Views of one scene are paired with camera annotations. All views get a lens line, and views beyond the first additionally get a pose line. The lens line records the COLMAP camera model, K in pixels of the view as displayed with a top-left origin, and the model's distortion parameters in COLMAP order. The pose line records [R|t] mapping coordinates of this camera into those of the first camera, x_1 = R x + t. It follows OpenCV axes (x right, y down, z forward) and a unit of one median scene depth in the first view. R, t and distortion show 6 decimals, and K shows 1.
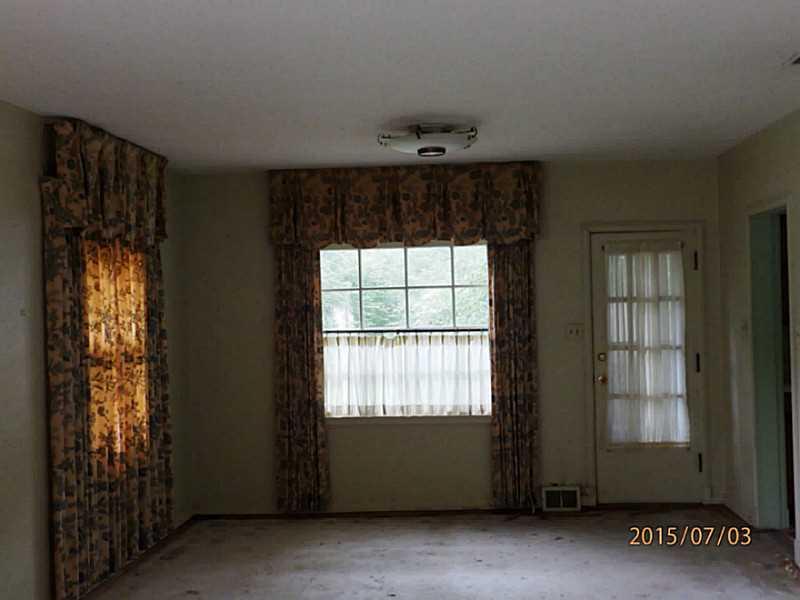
lens RADIAL K [[939.8, 0, 400.8], [0, 939.8, 299.6], [0, 0, 1]] dist [0.012875, 0.000000]
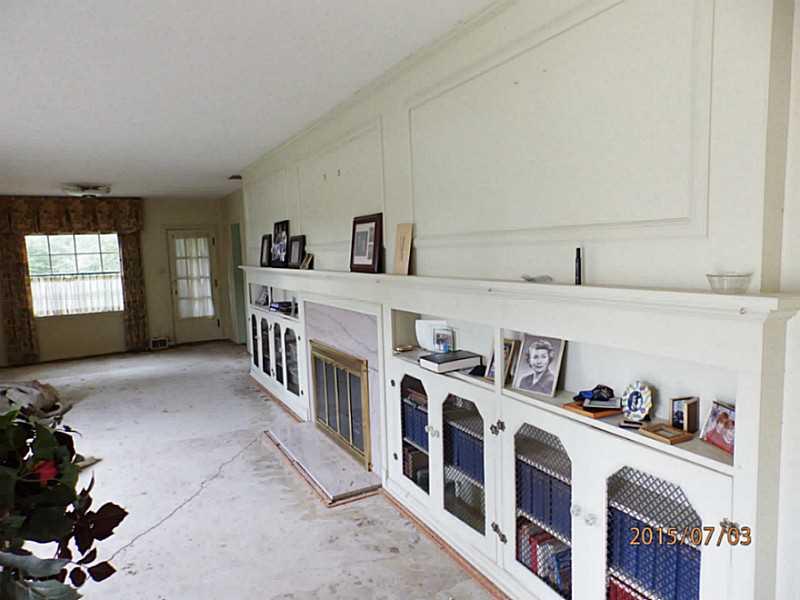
lens RADIAL K [[540.0, 0, 407.8], [0, 540.0, 302.0], [0, 0, 1]] dist [0.000718, 0.002898]
pose [[0.828437, -0.058372, 0.557032, -0.060169], [0.013762, 0.996375, 0.083944, 0.003784], [-0.559913, -0.061876, 0.826238, -0.453319]]
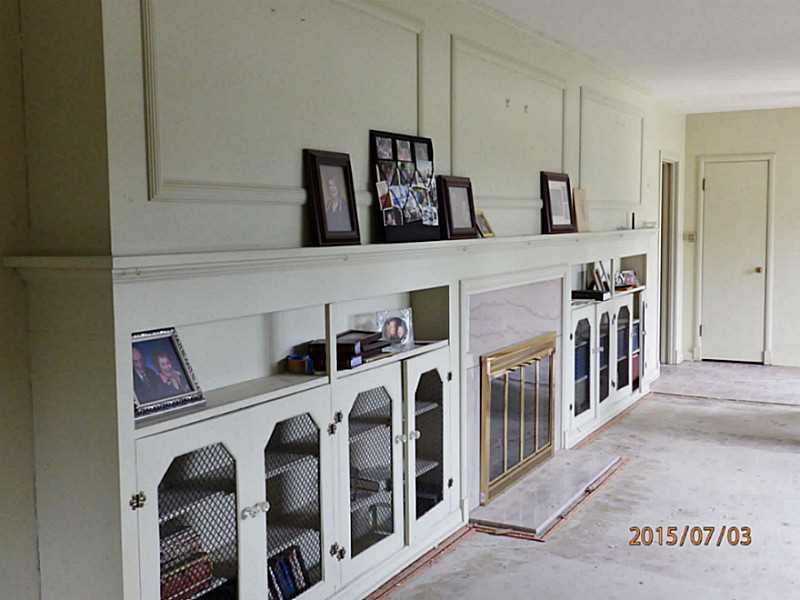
lens RADIAL K [[939.8, 0, 402.5], [0, 939.8, 301.7], [0, 0, 1]] dist [0.012875, 0.000000]
pose [[-0.927104, -0.015182, 0.374498, 0.045037], [0.018395, 0.996132, 0.085920, 0.005467], [-0.374354, 0.086545, -0.923238, 1.433561]]
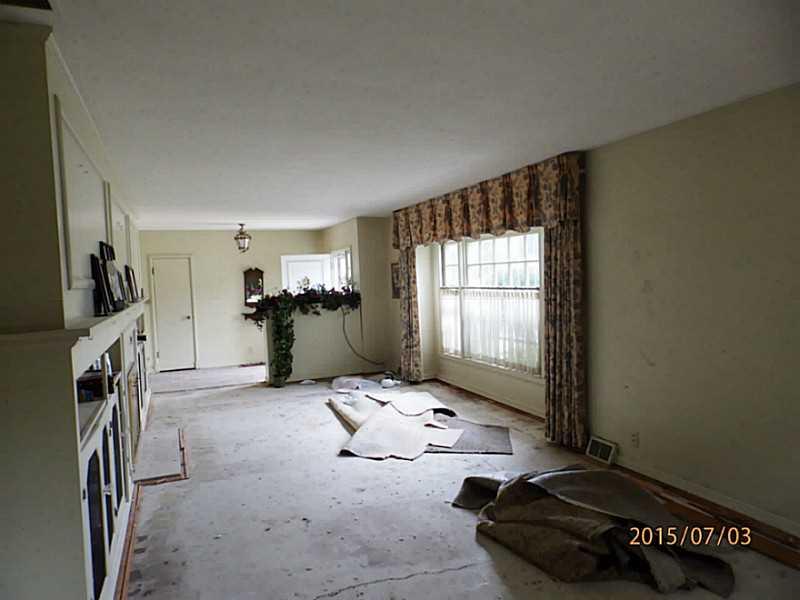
lens RADIAL K [[540.0, 0, 399.7], [0, 540.0, 300.1], [0, 0, 1]] dist [0.000718, 0.002898]
pose [[-0.877939, 0.067354, -0.474012, 0.366403], [0.048915, 0.997493, 0.051139, -0.010212], [0.476268, 0.021711, -0.879032, 1.524241]]
